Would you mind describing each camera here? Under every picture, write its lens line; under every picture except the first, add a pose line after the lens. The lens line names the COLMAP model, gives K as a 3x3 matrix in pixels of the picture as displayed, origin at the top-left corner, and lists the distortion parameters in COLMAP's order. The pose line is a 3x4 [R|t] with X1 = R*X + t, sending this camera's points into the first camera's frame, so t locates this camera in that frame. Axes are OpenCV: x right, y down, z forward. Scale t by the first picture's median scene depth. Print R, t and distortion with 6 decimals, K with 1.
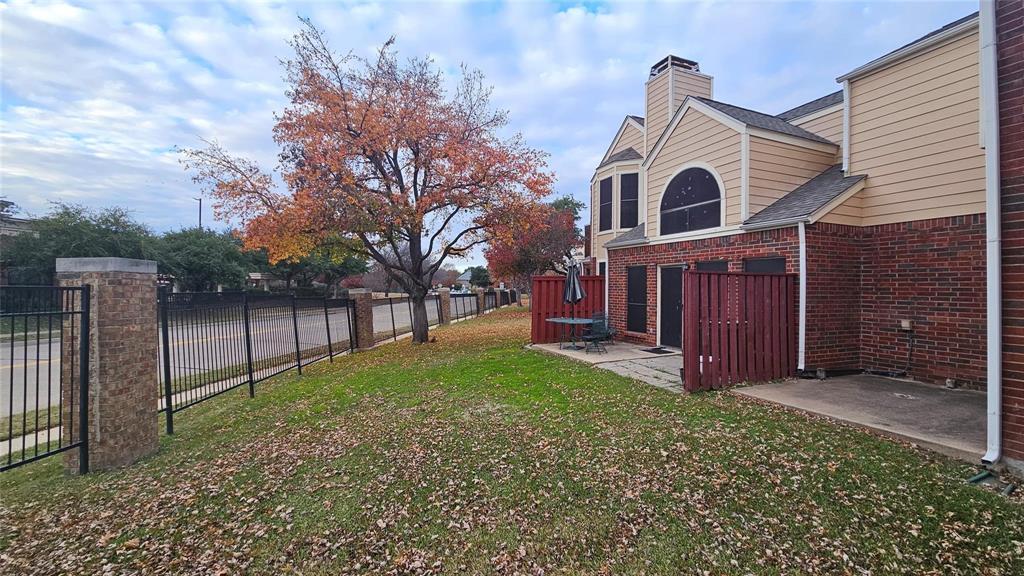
lens RADIAL K [[419.1, 0, 509.7], [0, 419.1, 285.2], [0, 0, 1]] dist [0.003414, -0.000806]
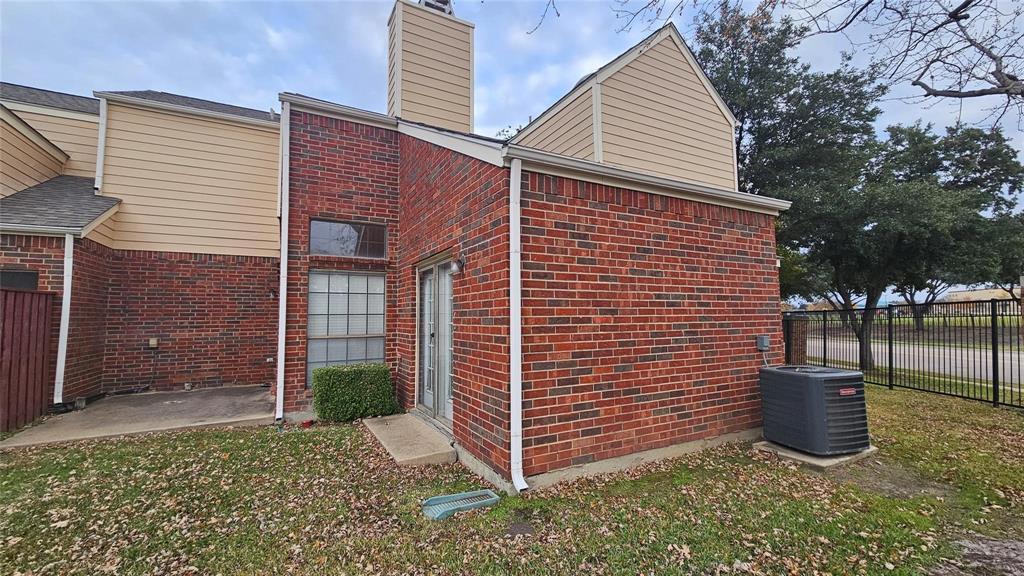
lens RADIAL K [[419.1, 0, 510.1], [0, 419.1, 291.0], [0, 0, 1]] dist [0.003414, -0.000806]
pose [[-0.104679, 0.053602, 0.993060, -0.275576], [0.004336, 0.998562, -0.053442, 0.020537], [-0.994497, -0.001289, -0.104761, 0.171907]]
